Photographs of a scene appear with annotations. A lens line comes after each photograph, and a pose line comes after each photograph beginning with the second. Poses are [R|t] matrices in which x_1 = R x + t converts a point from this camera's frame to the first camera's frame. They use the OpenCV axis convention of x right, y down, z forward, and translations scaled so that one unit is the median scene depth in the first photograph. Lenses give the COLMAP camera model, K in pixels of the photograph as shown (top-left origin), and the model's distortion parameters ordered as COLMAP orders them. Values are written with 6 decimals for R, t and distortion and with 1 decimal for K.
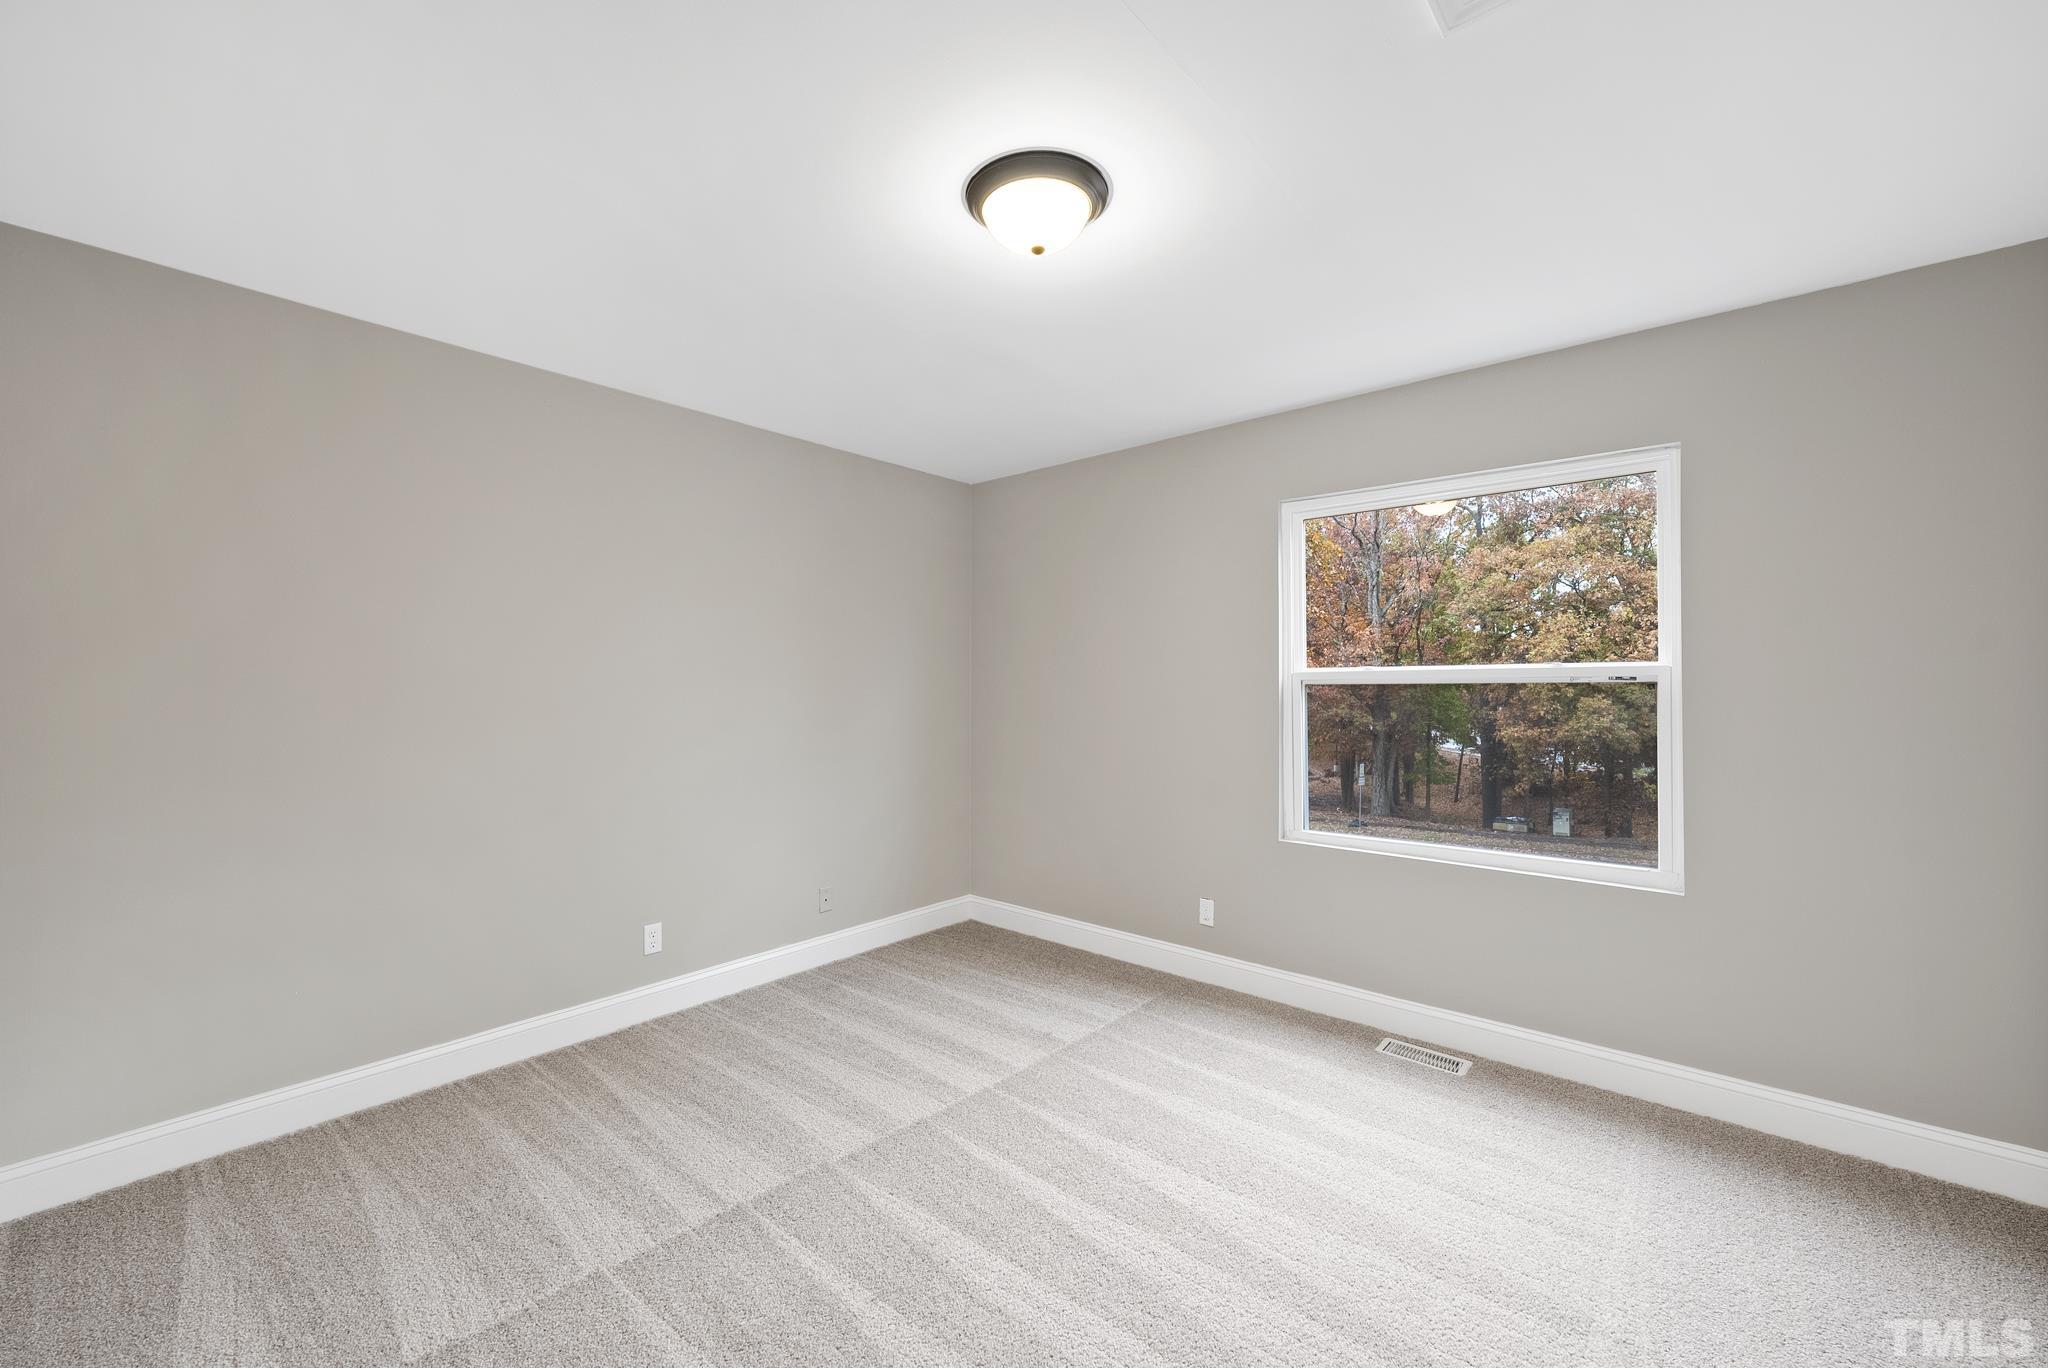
lens RADIAL K [[804.5, 0, 1005.7], [0, 804.5, 677.2], [0, 0, 1]] dist [-0.002164, 0.000106]
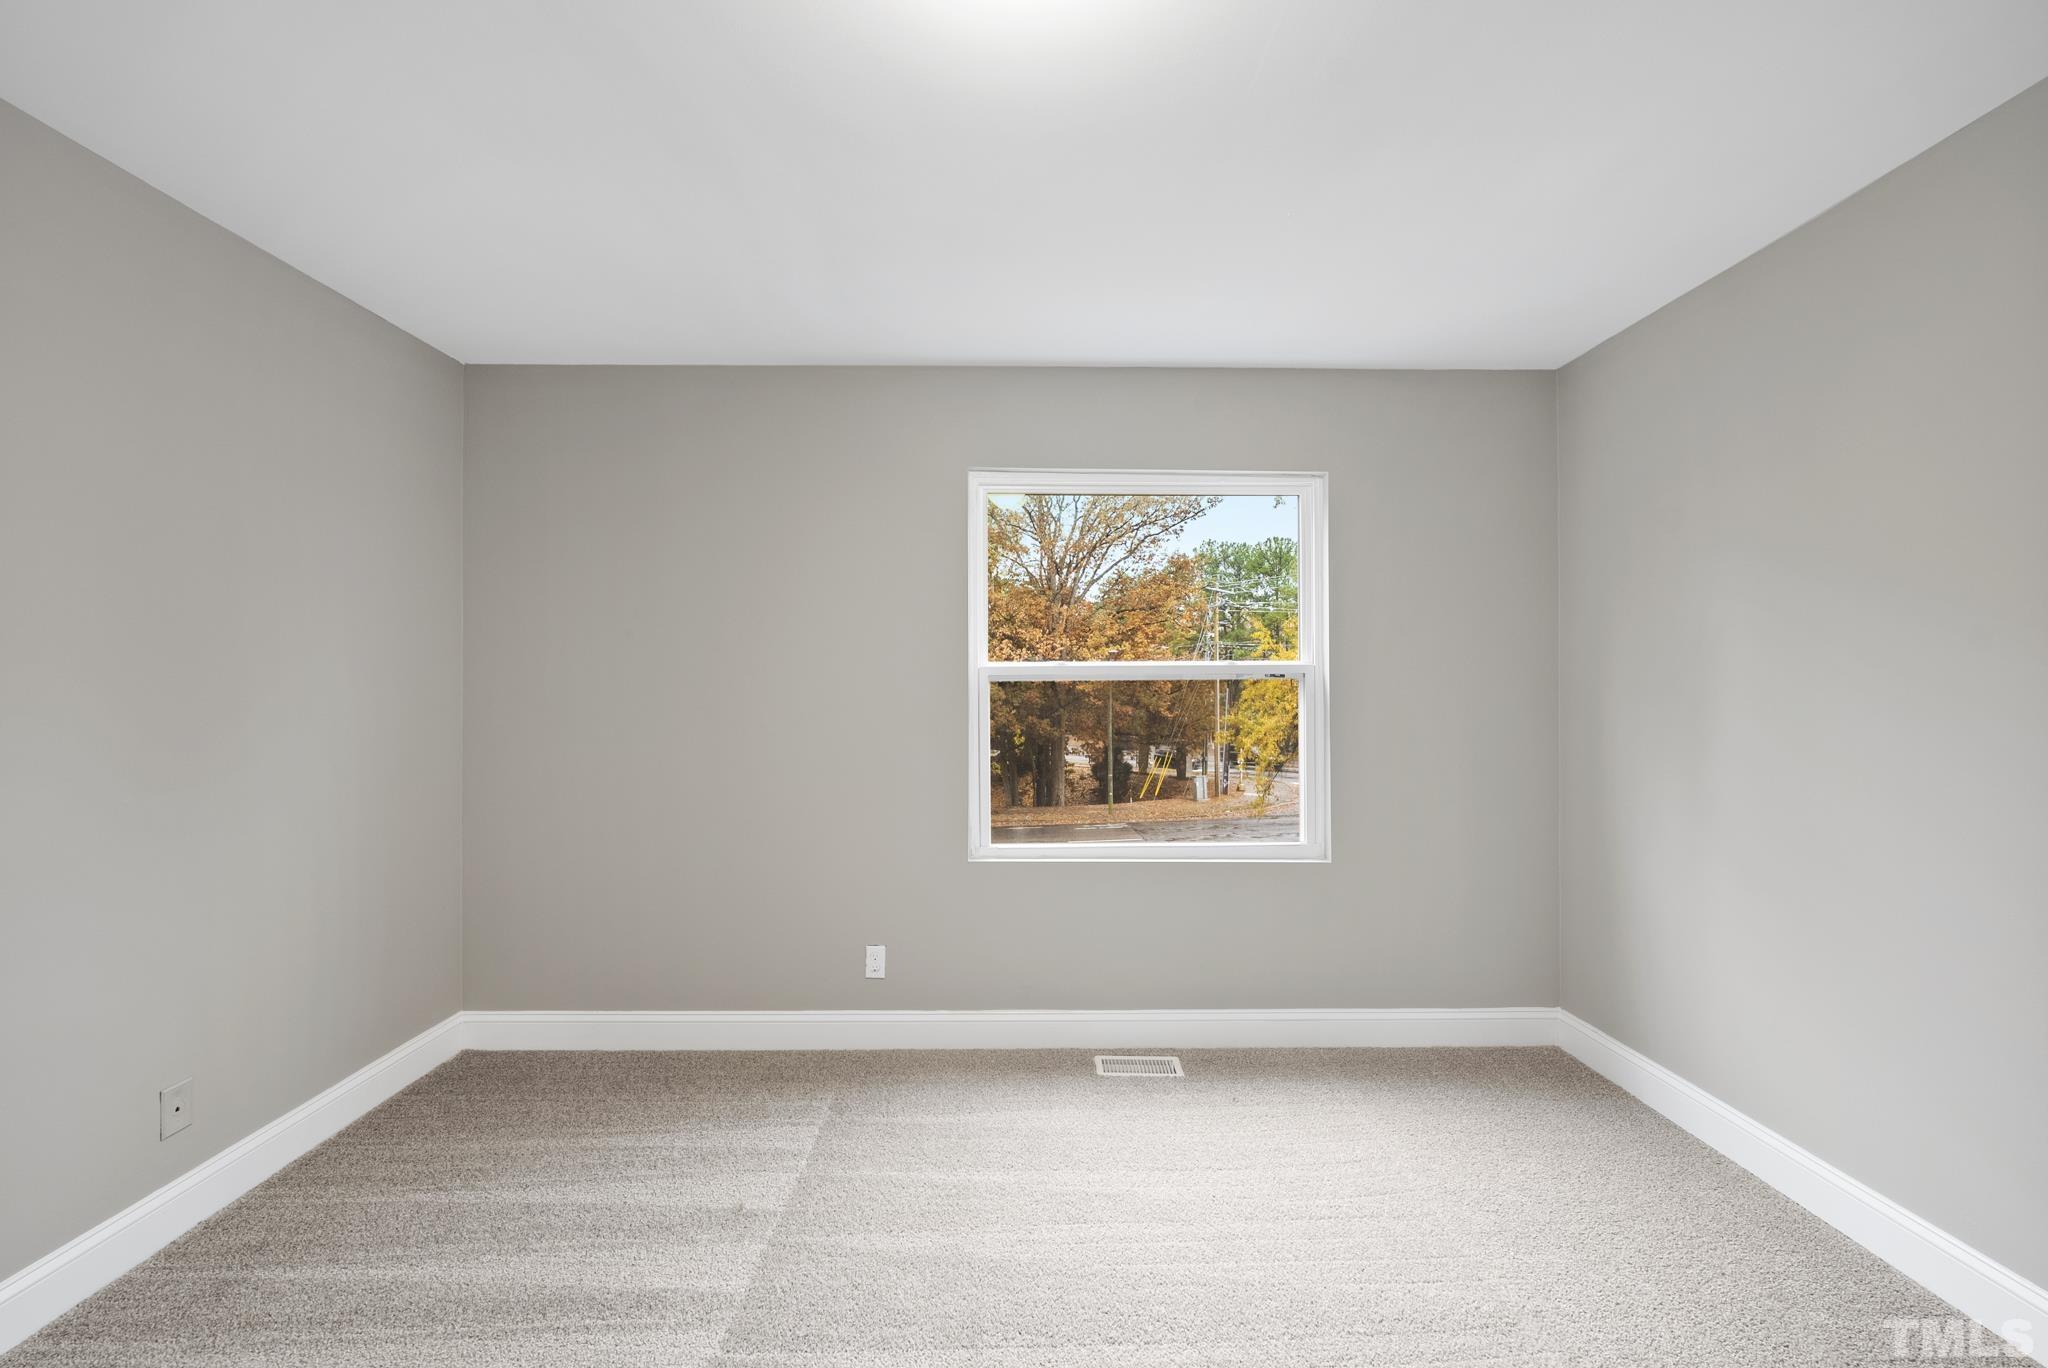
lens RADIAL K [[804.5, 0, 1015.7], [0, 804.5, 671.9], [0, 0, 1]] dist [-0.002164, 0.000106]
pose [[0.740499, 0.011083, 0.671967, -0.205055], [-0.005869, 0.999933, -0.010024, 0.008650], [-0.672032, 0.003479, 0.740514, 0.324889]]
